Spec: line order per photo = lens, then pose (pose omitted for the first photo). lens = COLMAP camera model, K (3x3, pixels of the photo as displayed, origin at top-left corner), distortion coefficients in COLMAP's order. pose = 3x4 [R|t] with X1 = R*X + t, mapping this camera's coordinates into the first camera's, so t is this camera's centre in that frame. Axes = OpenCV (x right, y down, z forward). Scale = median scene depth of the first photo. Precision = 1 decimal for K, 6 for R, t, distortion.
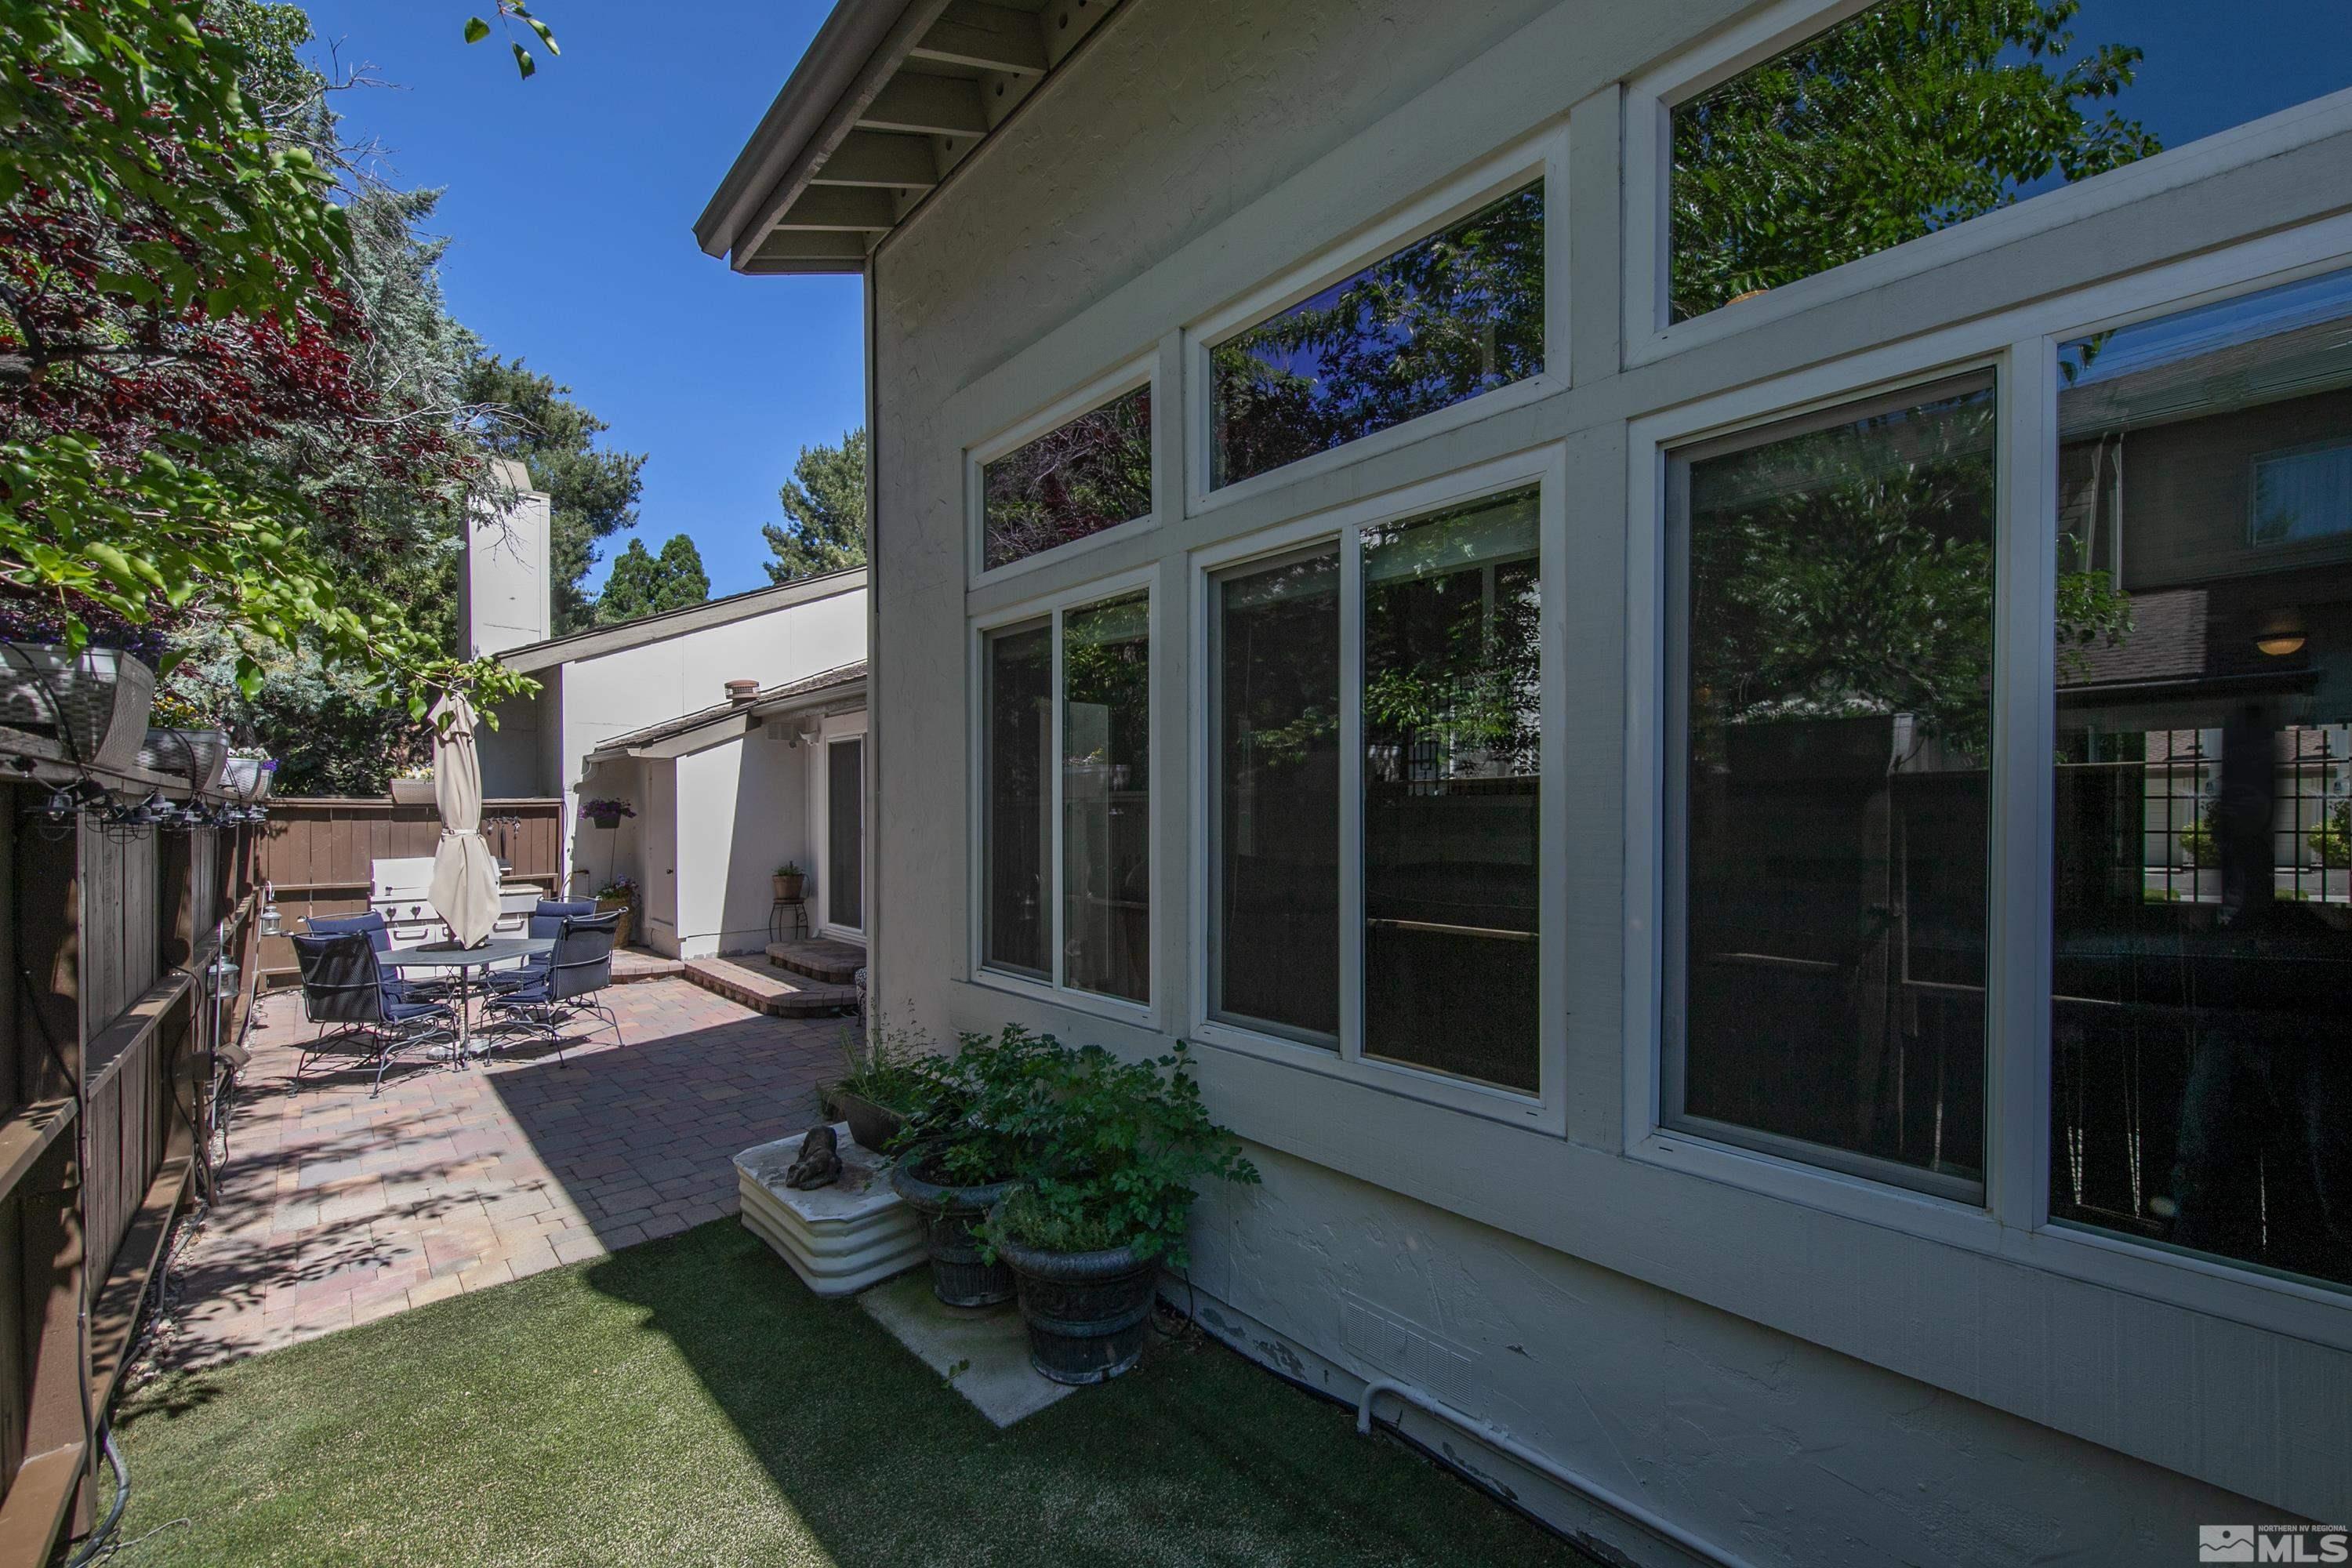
lens RADIAL K [[898.0, 0, 1185.5], [0, 898.0, 816.8], [0, 0, 1]] dist [0.001197, -0.000141]
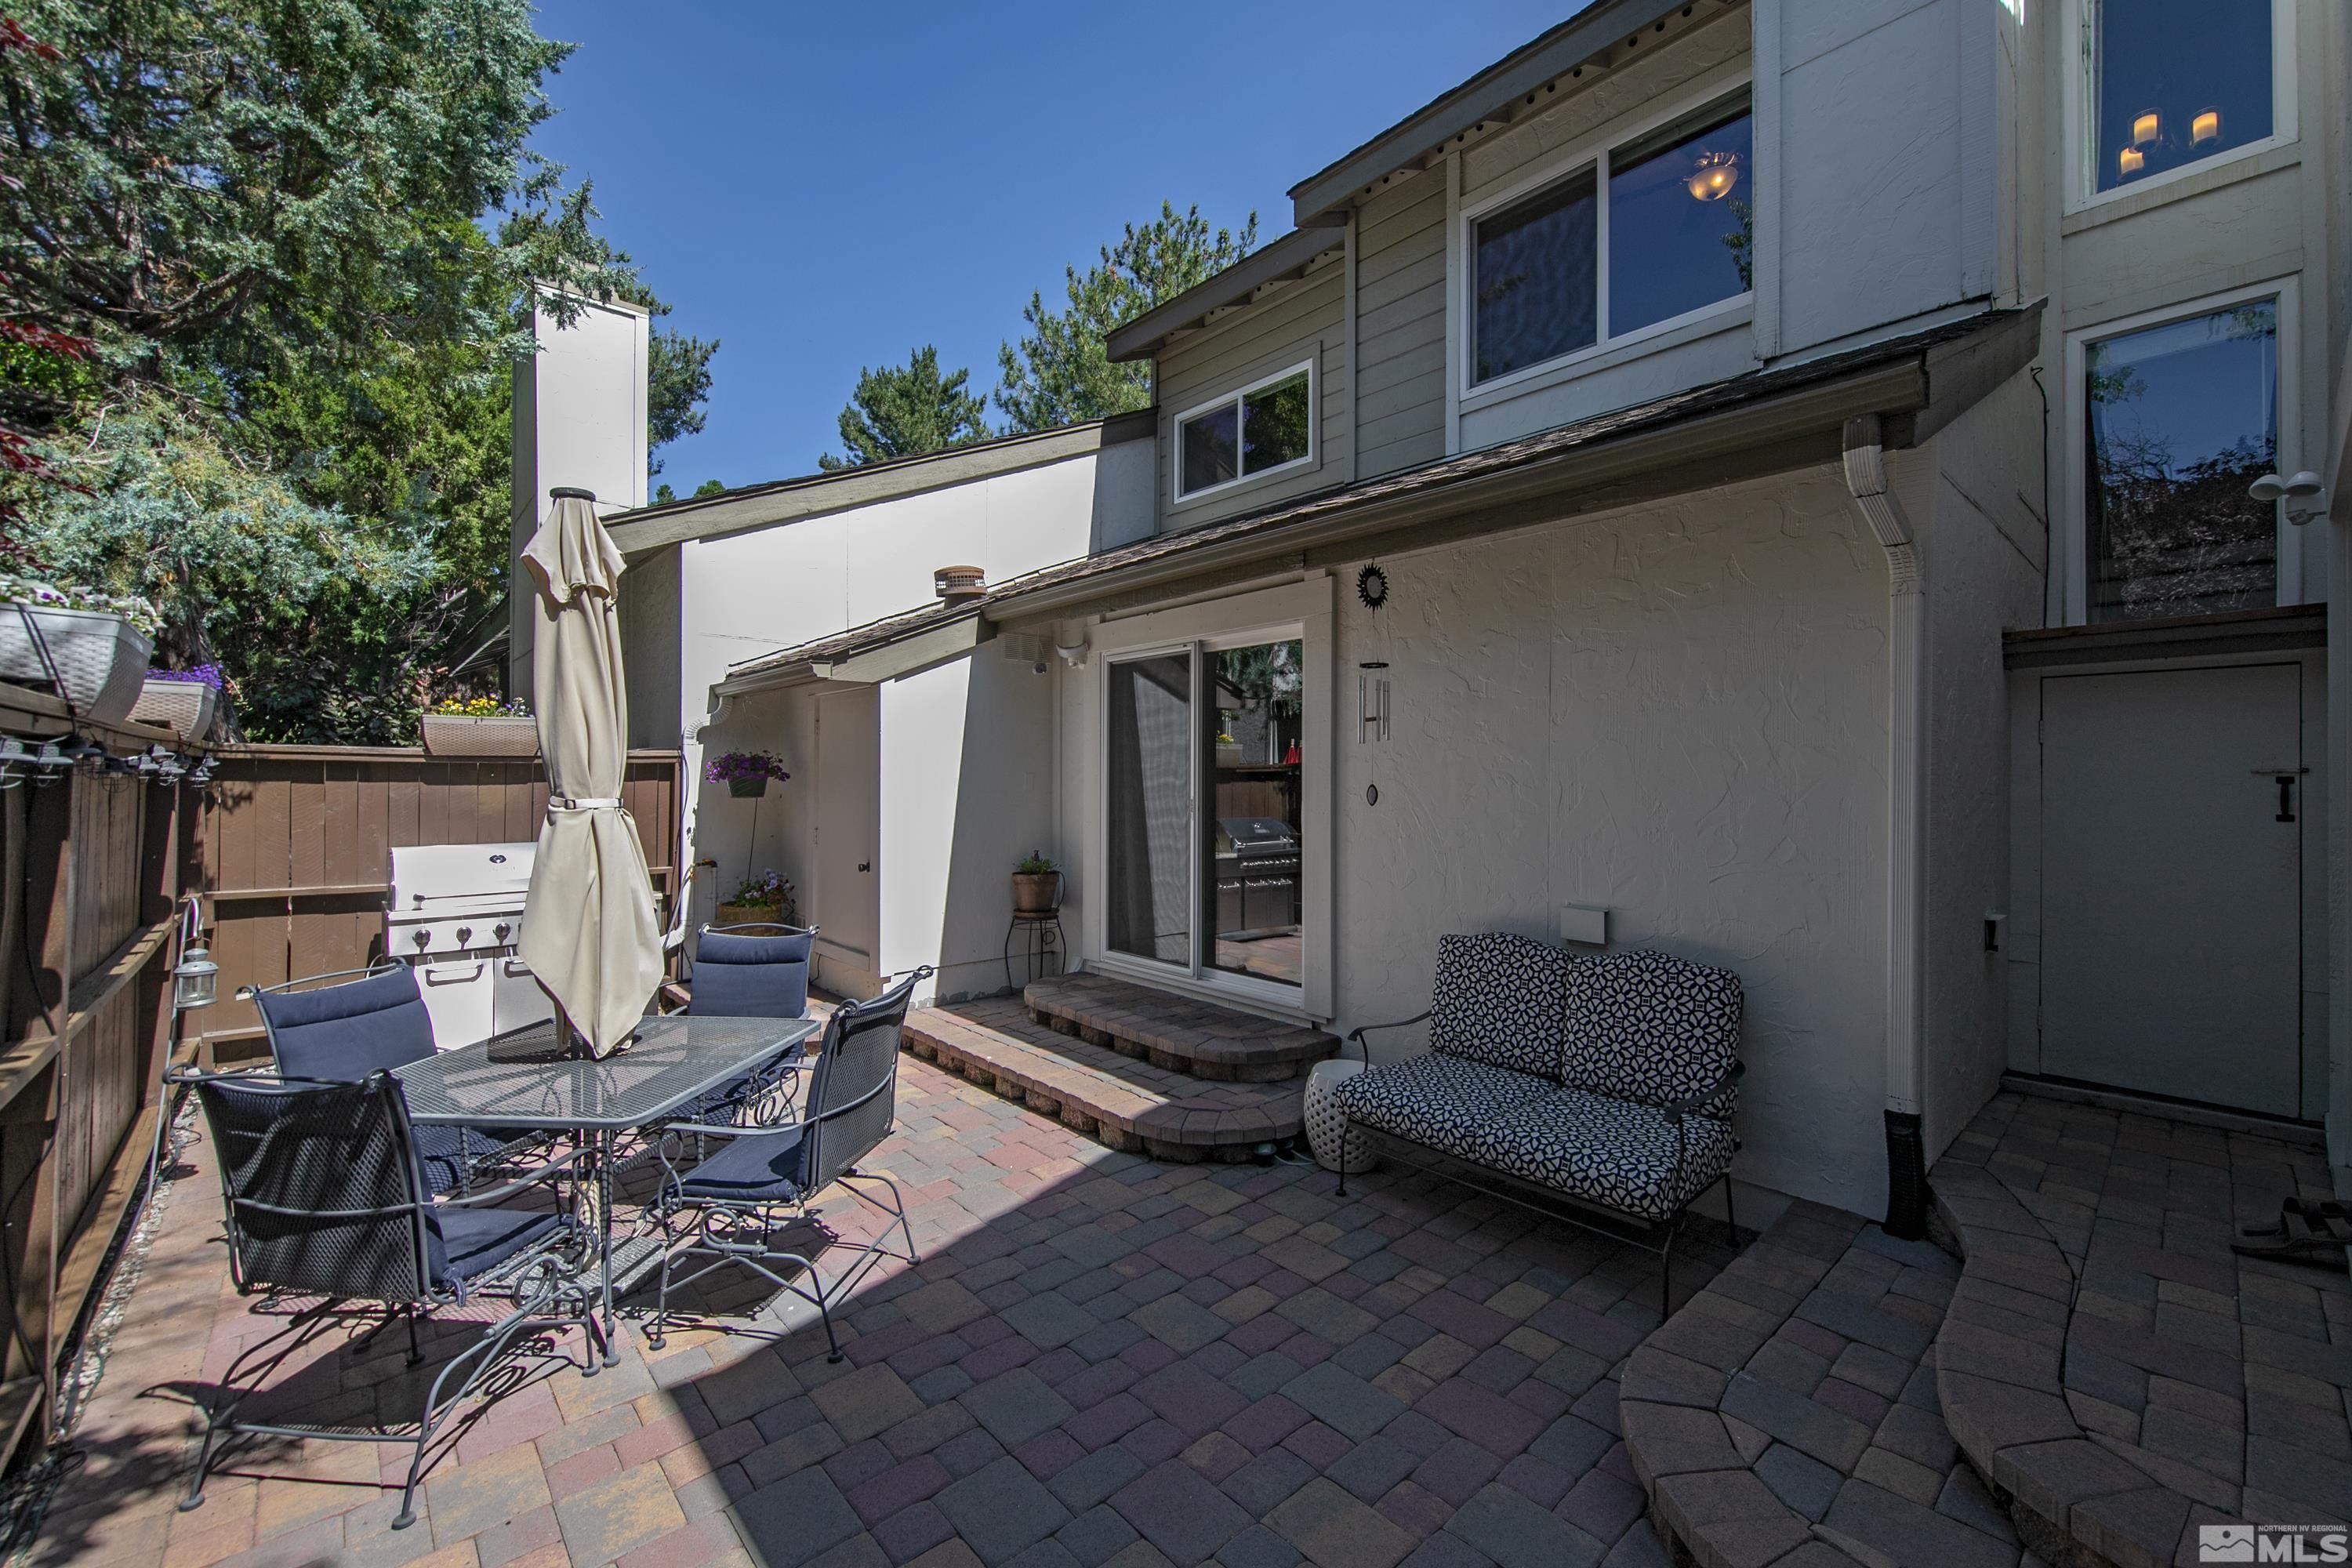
lens RADIAL K [[912.4, 0, 1175.8], [0, 912.4, 782.7], [0, 0, 1]] dist [0.001331, 0.000195]
pose [[0.999791, 0.007034, -0.019219, -0.338189], [-0.007151, 0.999956, -0.006003, 0.004515], [0.019176, 0.006139, 0.999797, 0.366128]]
